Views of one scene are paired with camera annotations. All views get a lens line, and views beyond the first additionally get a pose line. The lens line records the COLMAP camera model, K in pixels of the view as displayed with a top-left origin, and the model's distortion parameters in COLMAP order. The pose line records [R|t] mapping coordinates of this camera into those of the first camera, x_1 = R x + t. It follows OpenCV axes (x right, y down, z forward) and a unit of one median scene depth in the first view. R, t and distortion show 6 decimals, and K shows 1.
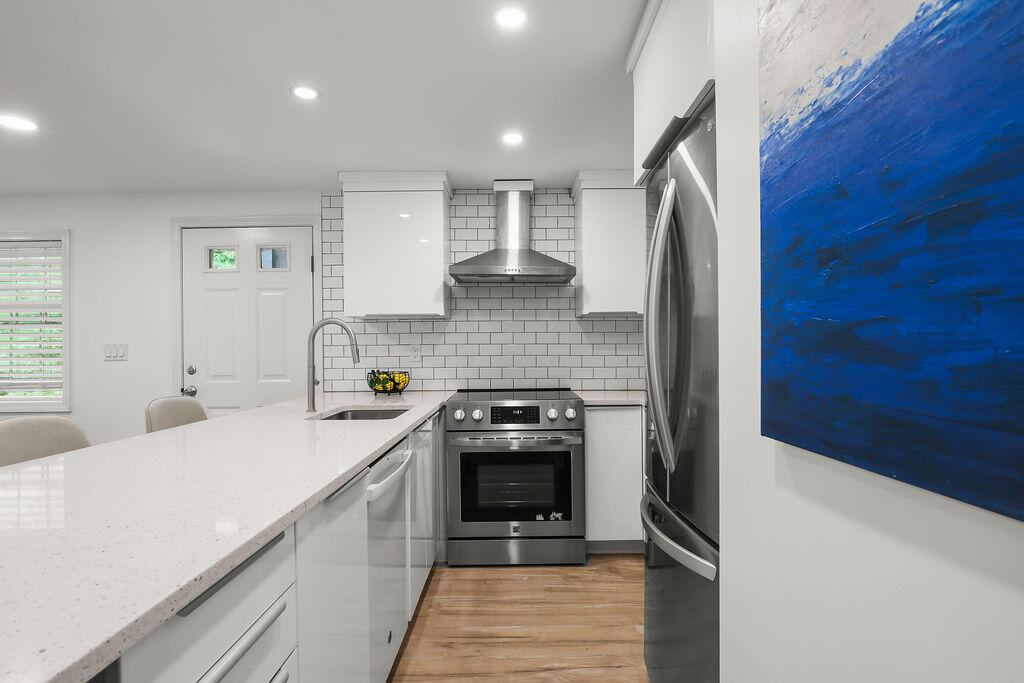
lens RADIAL K [[533.3, 0, 509.7], [0, 533.3, 347.6], [0, 0, 1]] dist [-0.026254, 0.006257]
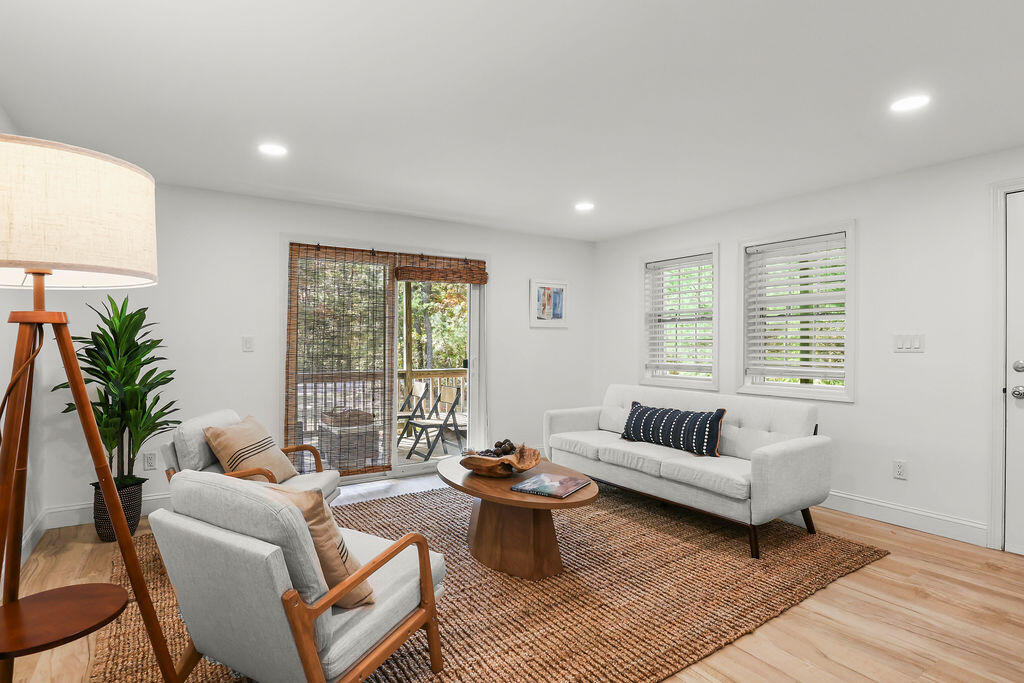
lens RADIAL K [[533.3, 0, 512.2], [0, 533.3, 346.5], [0, 0, 1]] dist [-0.026254, 0.006257]
pose [[0.554838, 0.016832, -0.831788, -0.443915], [-0.006245, 0.999851, 0.016067, 0.004409], [0.831935, -0.003720, 0.554861, -0.110778]]
